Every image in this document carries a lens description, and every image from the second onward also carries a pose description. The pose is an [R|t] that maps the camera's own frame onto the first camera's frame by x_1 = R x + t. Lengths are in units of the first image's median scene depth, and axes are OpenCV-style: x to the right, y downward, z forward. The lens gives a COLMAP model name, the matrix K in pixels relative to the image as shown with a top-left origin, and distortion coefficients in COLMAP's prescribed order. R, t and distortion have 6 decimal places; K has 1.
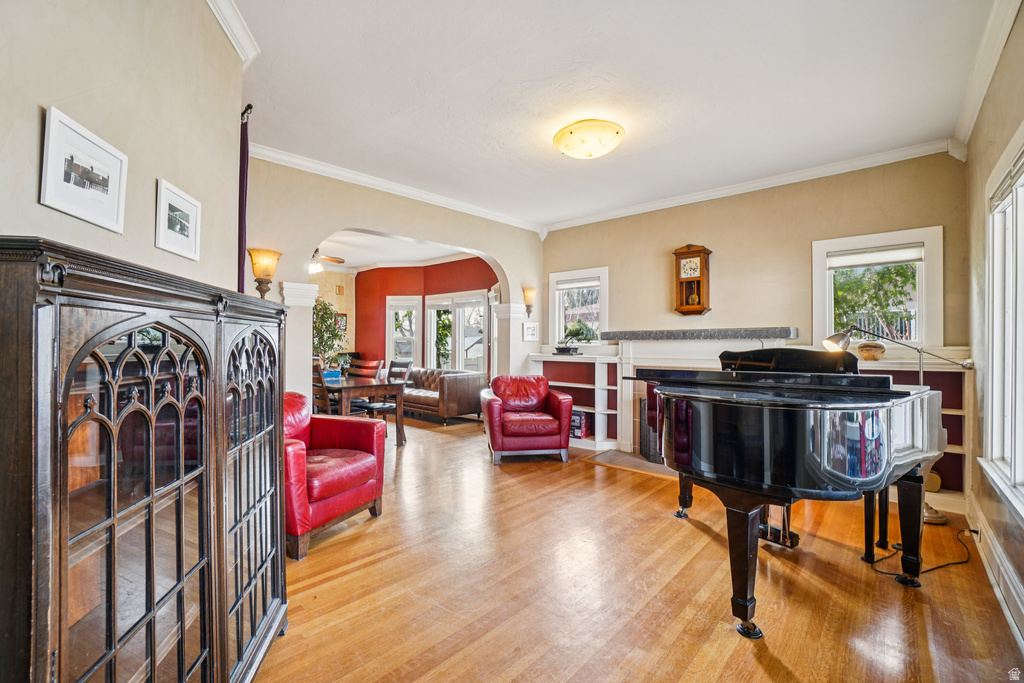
lens RADIAL K [[460.7, 0, 516.1], [0, 460.7, 338.3], [0, 0, 1]] dist [-0.040339, 0.013025]
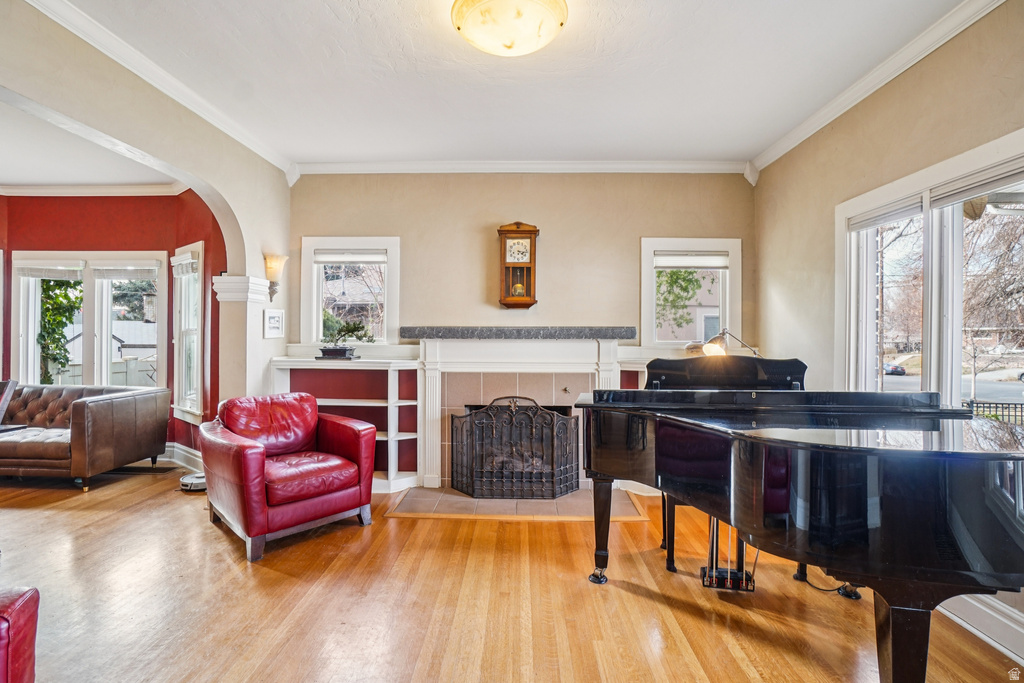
lens RADIAL K [[460.7, 0, 512.8], [0, 460.7, 338.8], [0, 0, 1]] dist [-0.040339, 0.013025]
pose [[0.762666, 0.002138, 0.646788, -0.135734], [-0.014426, 0.999802, 0.013706, -0.007115], [-0.646631, -0.019783, 0.762546, 0.325039]]
